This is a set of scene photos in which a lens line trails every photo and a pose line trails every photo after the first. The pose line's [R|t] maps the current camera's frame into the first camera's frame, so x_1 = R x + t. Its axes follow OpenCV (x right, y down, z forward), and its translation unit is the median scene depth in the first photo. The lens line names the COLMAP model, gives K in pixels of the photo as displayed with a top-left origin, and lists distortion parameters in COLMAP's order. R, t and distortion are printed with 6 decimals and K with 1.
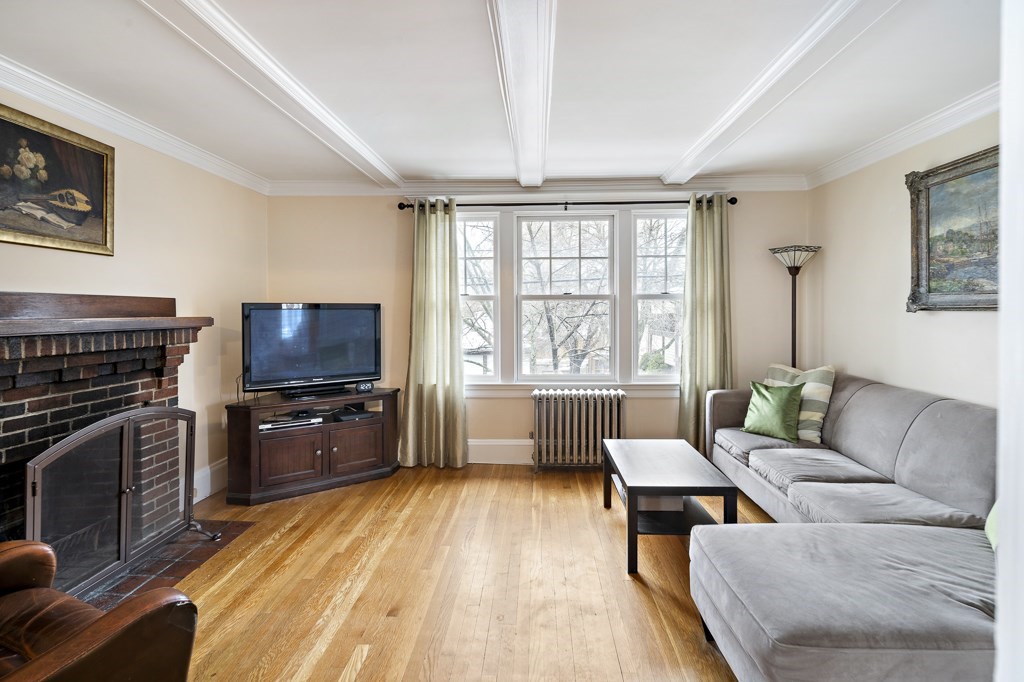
lens RADIAL K [[515.6, 0, 514.5], [0, 515.6, 312.5], [0, 0, 1]] dist [0.017272, -0.000526]
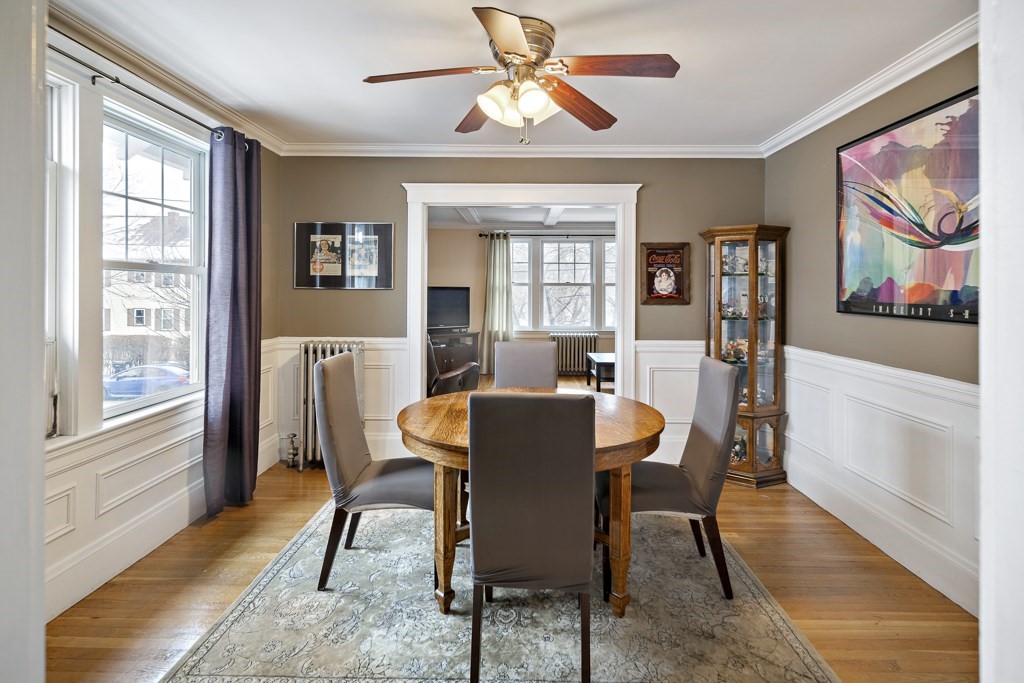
lens RADIAL K [[515.6, 0, 515.9], [0, 515.6, 299.7], [0, 0, 1]] dist [0.017272, -0.000526]
pose [[0.998910, 0.007221, 0.046106, -0.181066], [-0.007114, 0.999972, -0.002479, 0.033348], [-0.046122, 0.002149, 0.998933, -0.903775]]
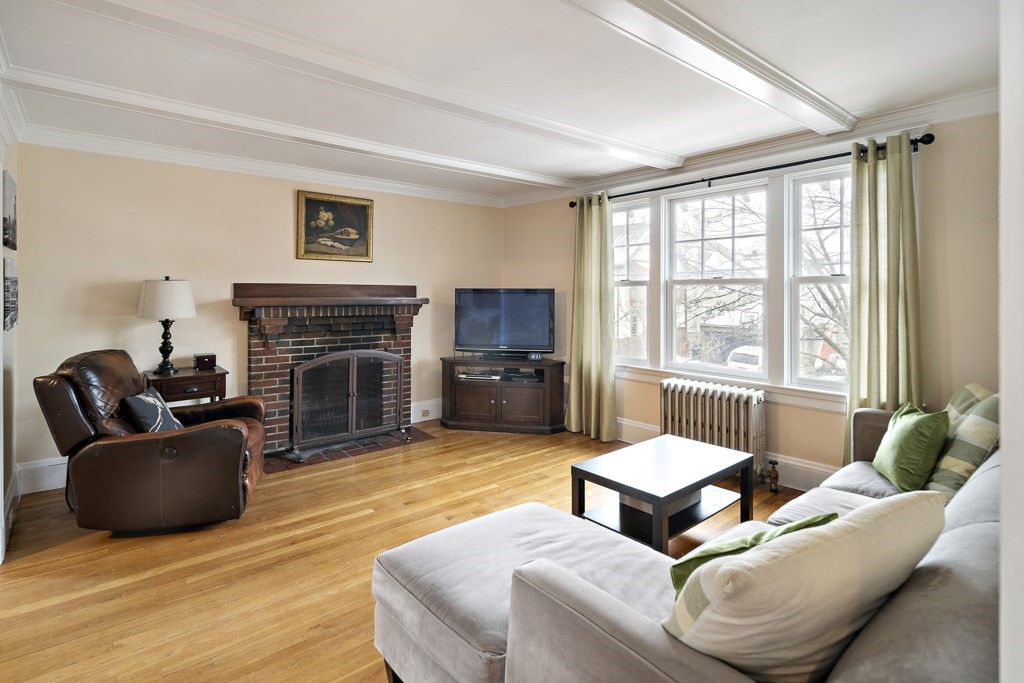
lens RADIAL K [[515.6, 0, 502.1], [0, 515.6, 287.6], [0, 0, 1]] dist [0.017272, -0.000526]
pose [[0.666049, -0.000966, -0.745907, 0.556111], [-0.009761, 0.999902, -0.010010, -0.007130], [0.745844, 0.013948, 0.665975, 0.122075]]
